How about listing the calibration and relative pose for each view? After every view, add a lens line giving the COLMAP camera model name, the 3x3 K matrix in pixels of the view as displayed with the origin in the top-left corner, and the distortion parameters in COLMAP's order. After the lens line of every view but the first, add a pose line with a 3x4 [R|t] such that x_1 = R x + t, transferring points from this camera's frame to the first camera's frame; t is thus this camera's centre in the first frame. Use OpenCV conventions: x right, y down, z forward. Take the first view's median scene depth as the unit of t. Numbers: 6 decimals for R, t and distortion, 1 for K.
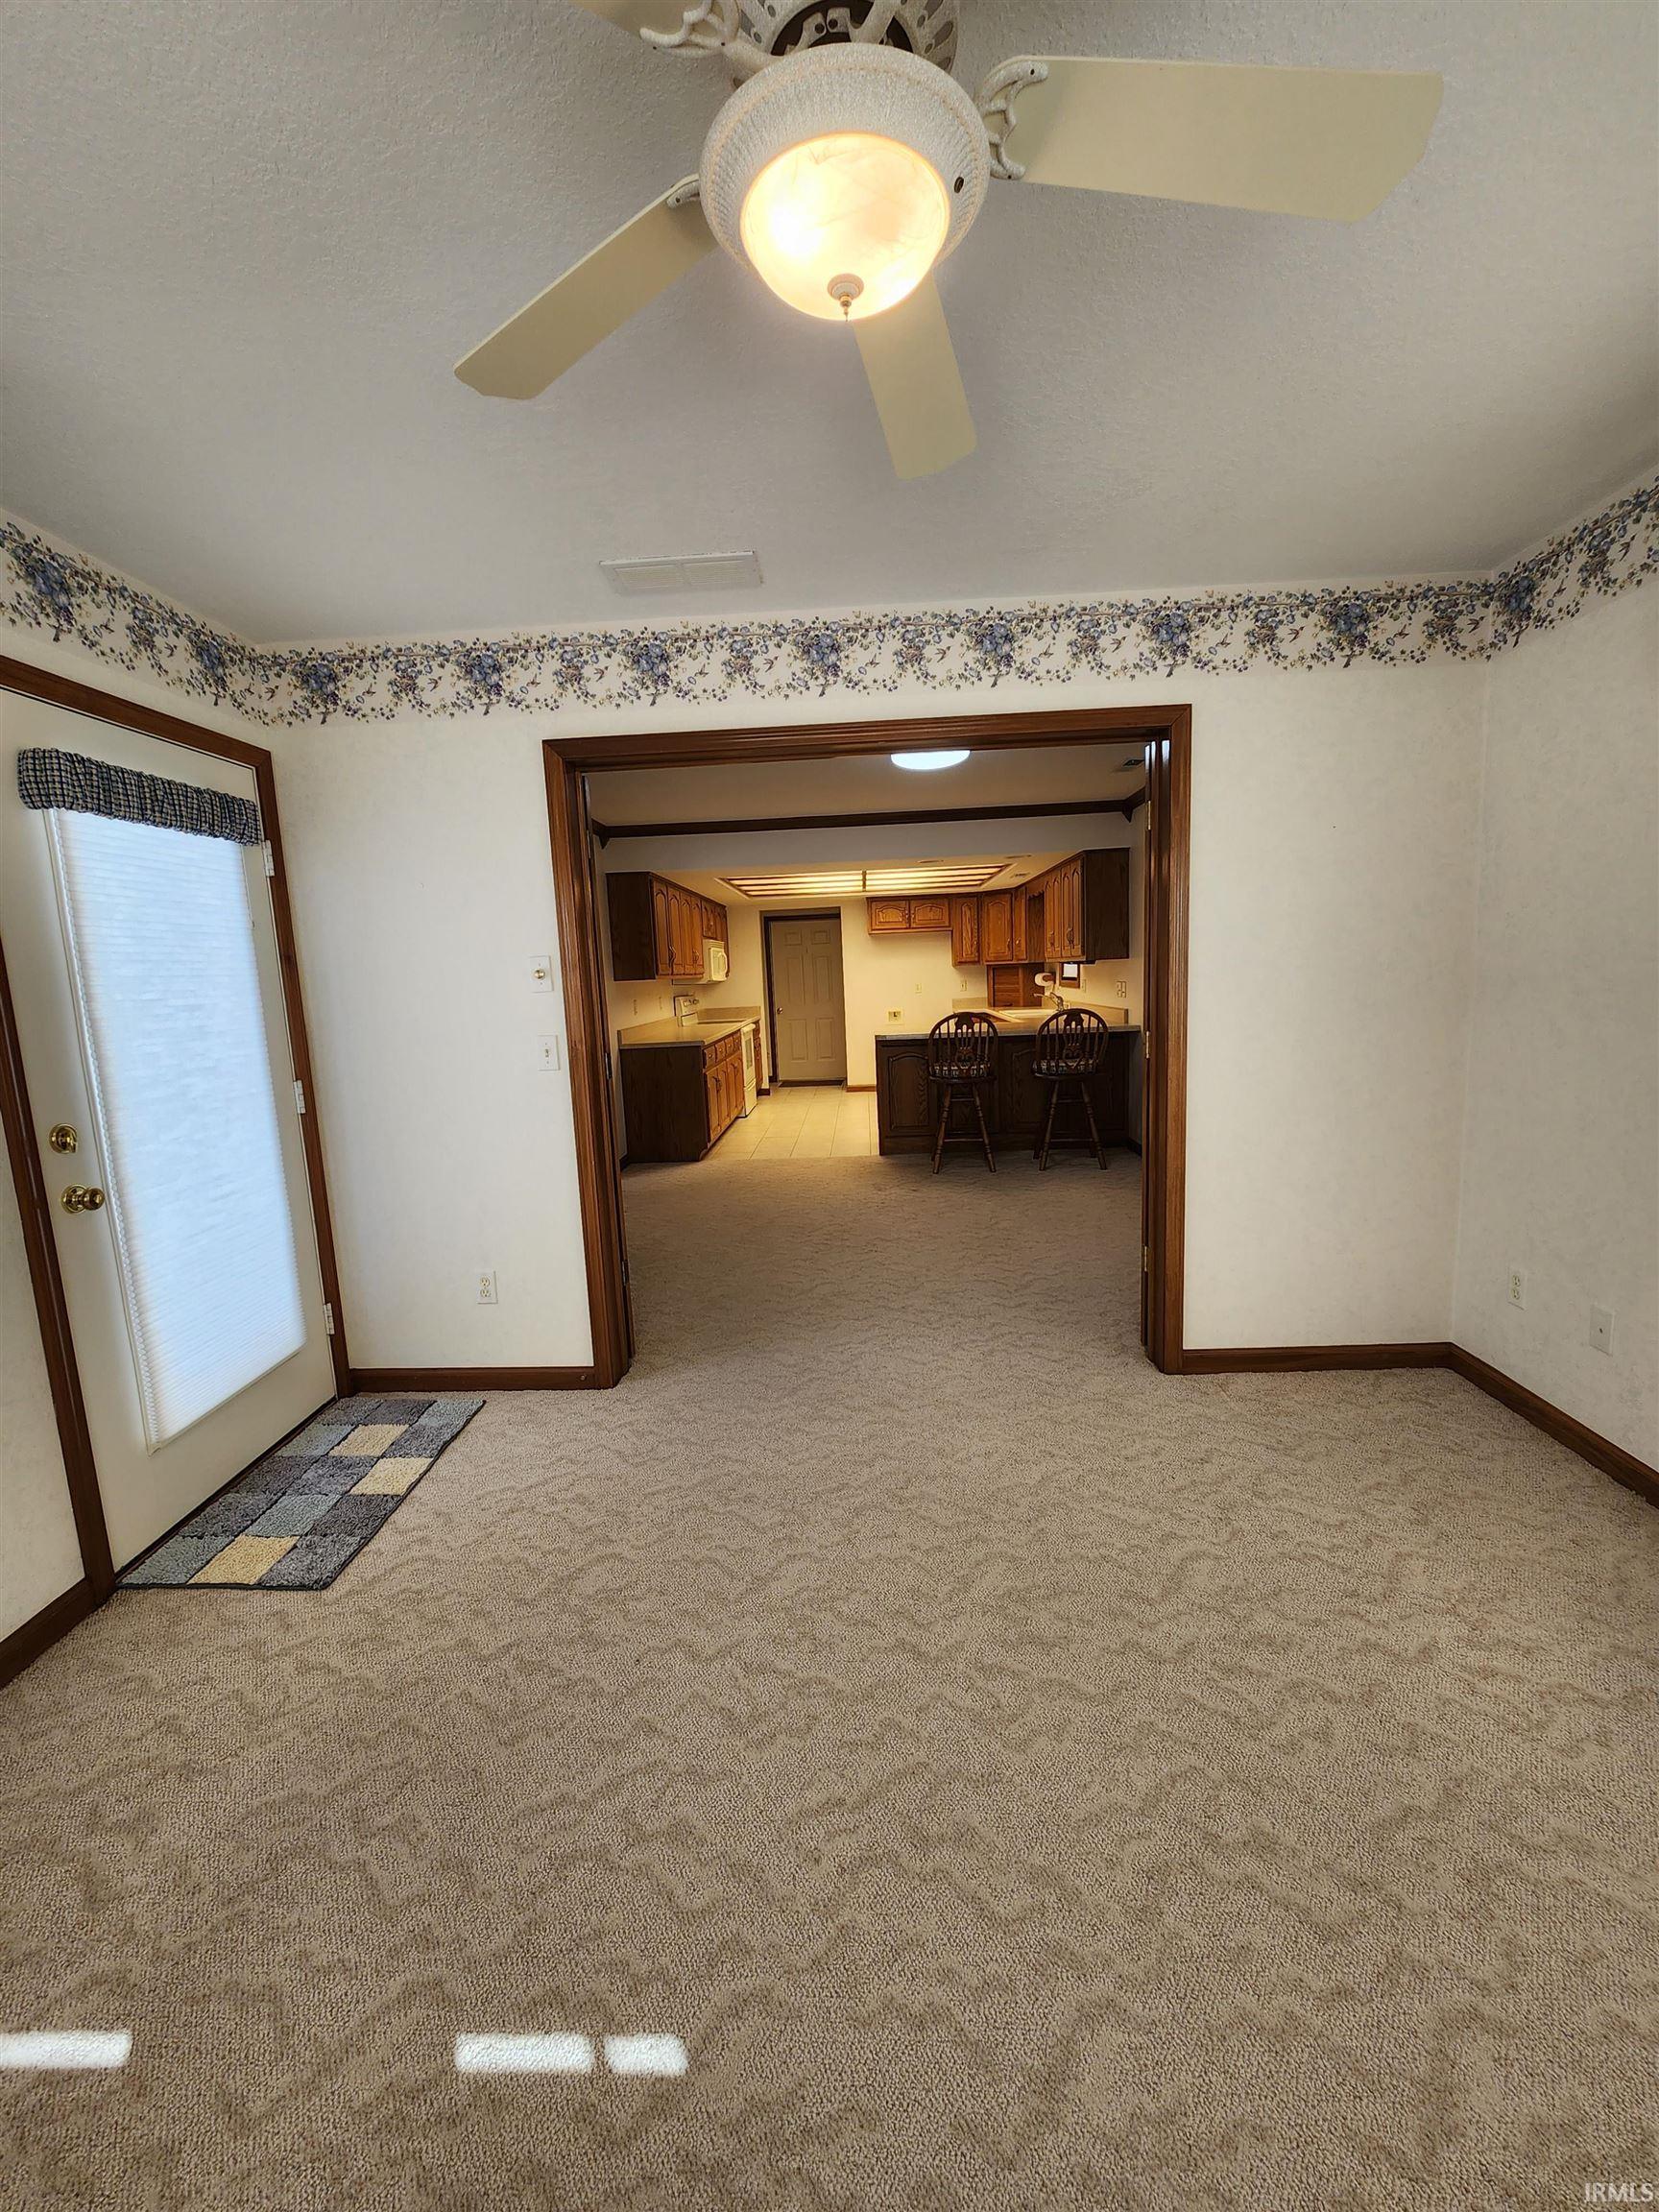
lens RADIAL K [[909.4, 0, 833.8], [0, 909.4, 1098.6], [0, 0, 1]] dist [0.000497, -0.000842]
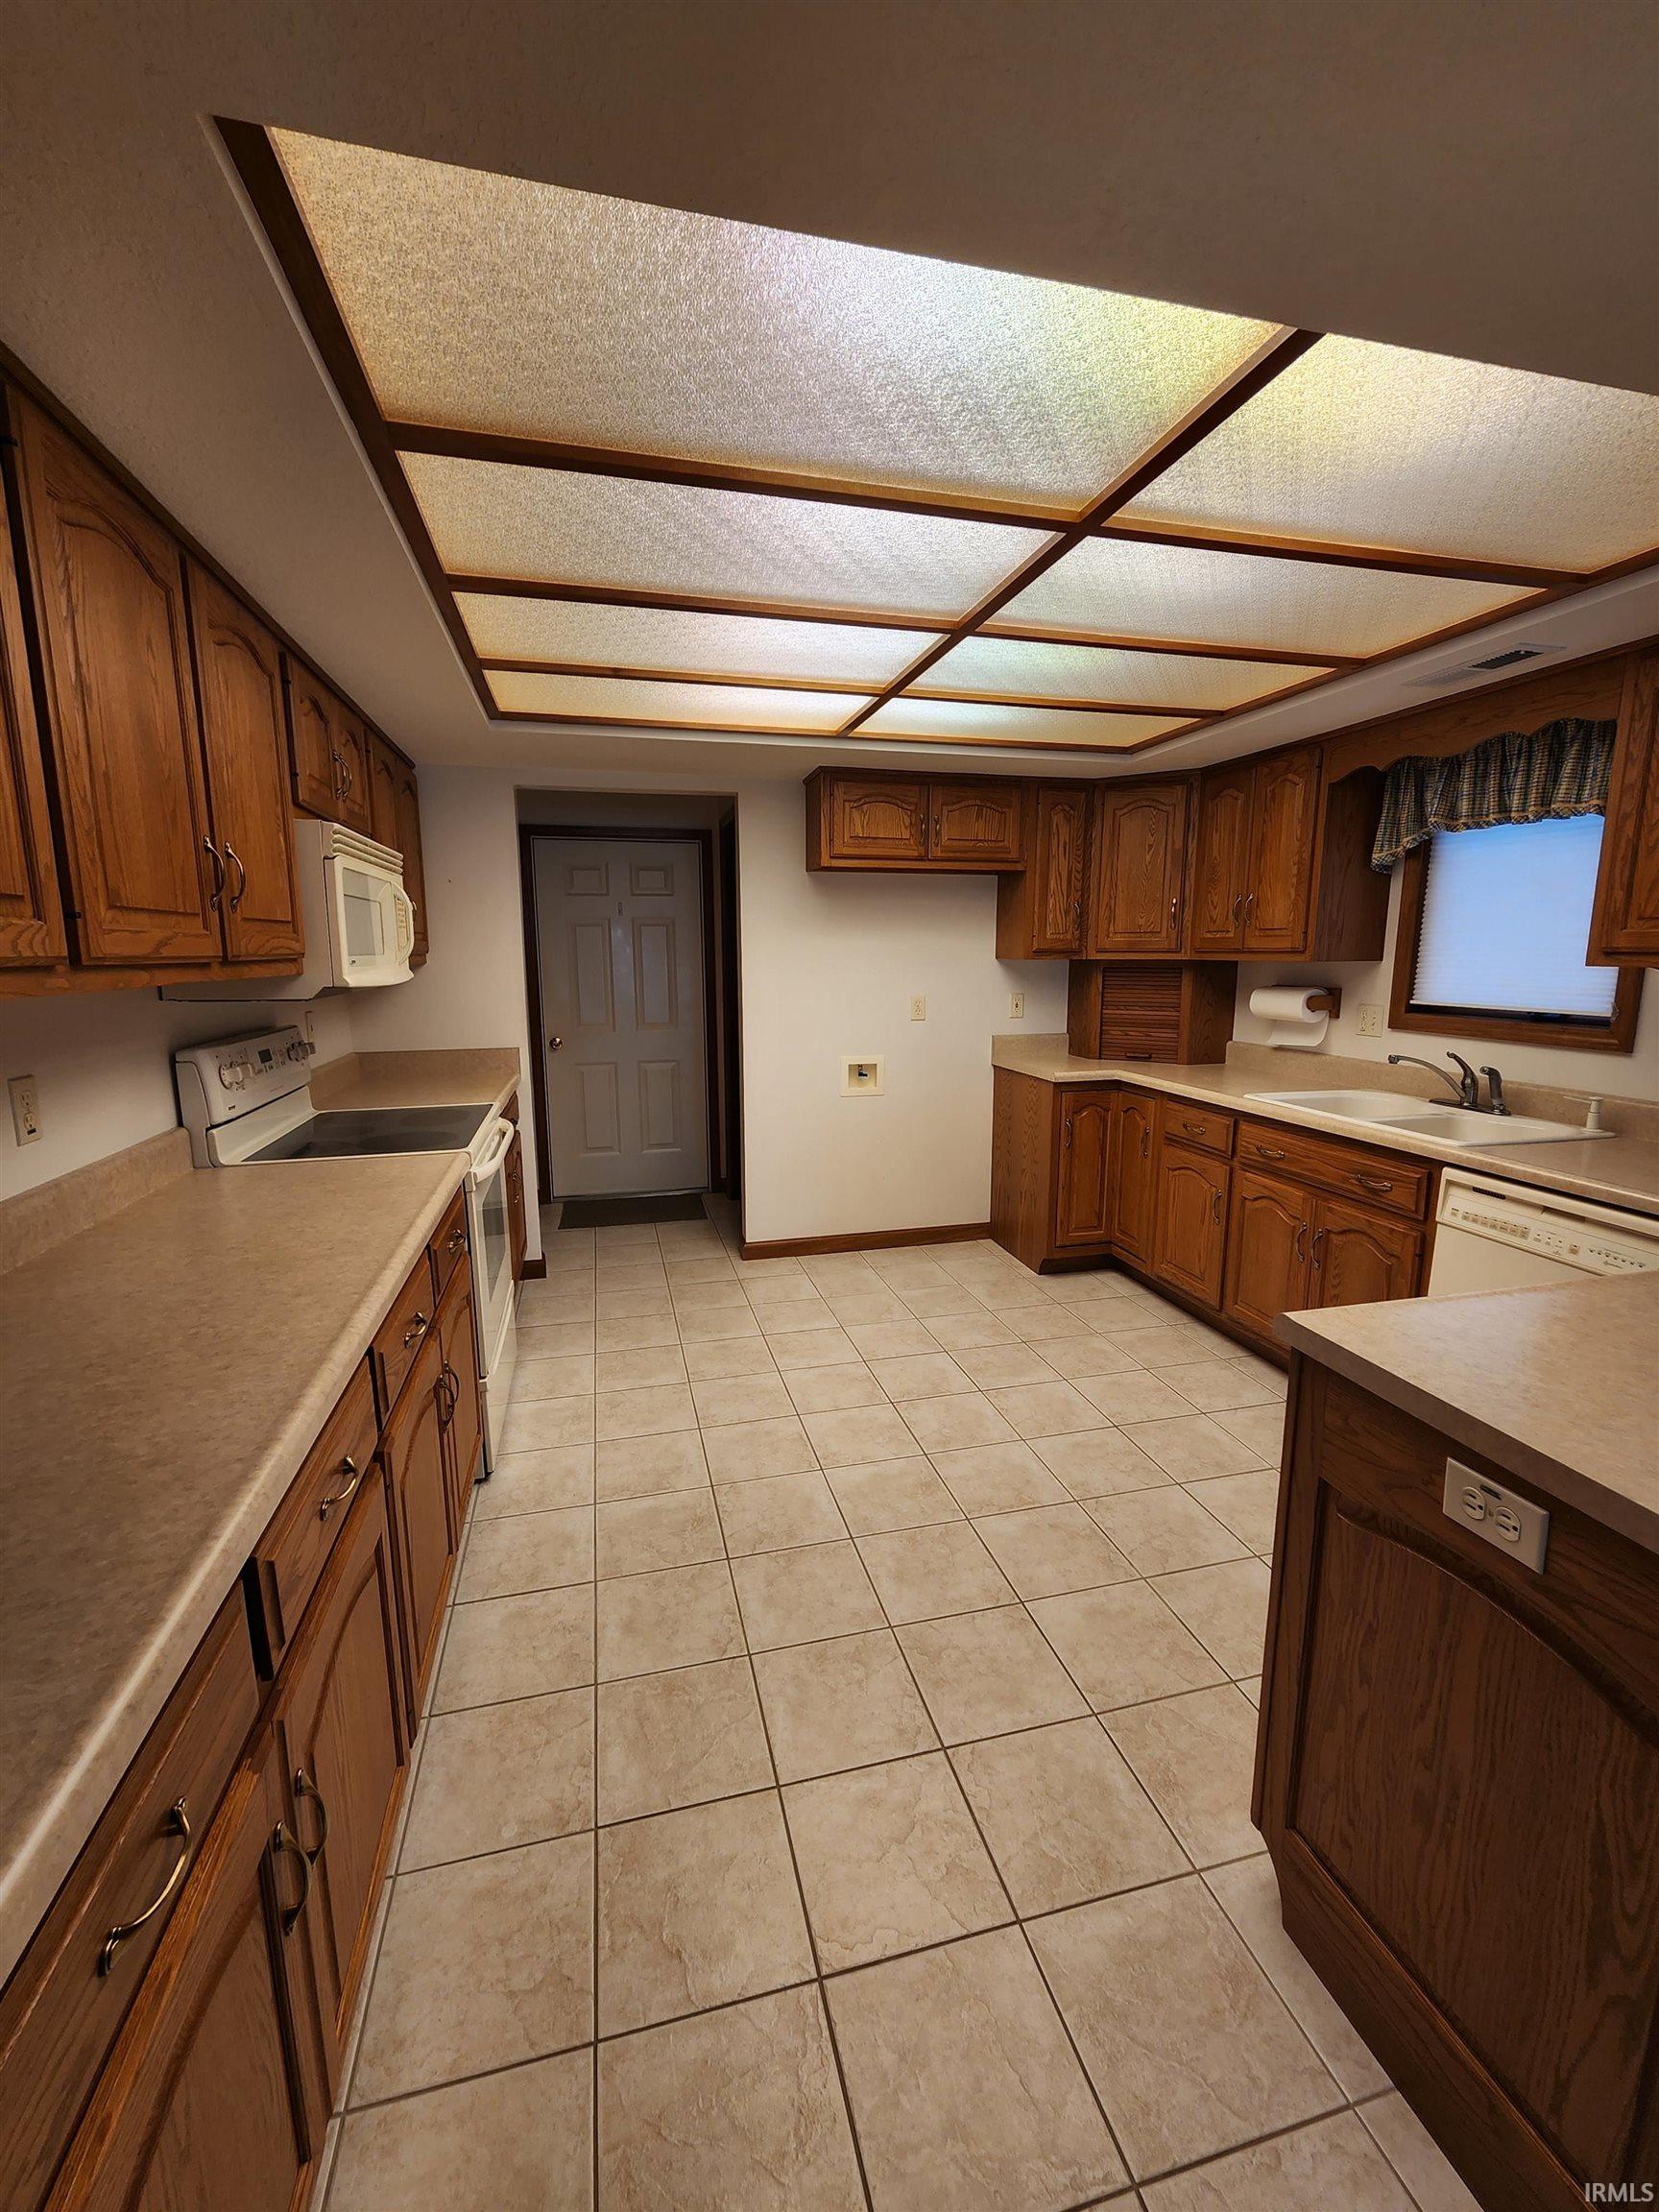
lens RADIAL K [[903.0, 0, 829.5], [0, 903.0, 1106.0], [0, 0, 1]] dist [-0.013992, 0.000184]
pose [[0.960757, -0.007049, 0.277301, -0.064825], [0.000026, 0.999679, 0.025323, -0.091681], [-0.277391, -0.024322, 0.960449, 0.641215]]
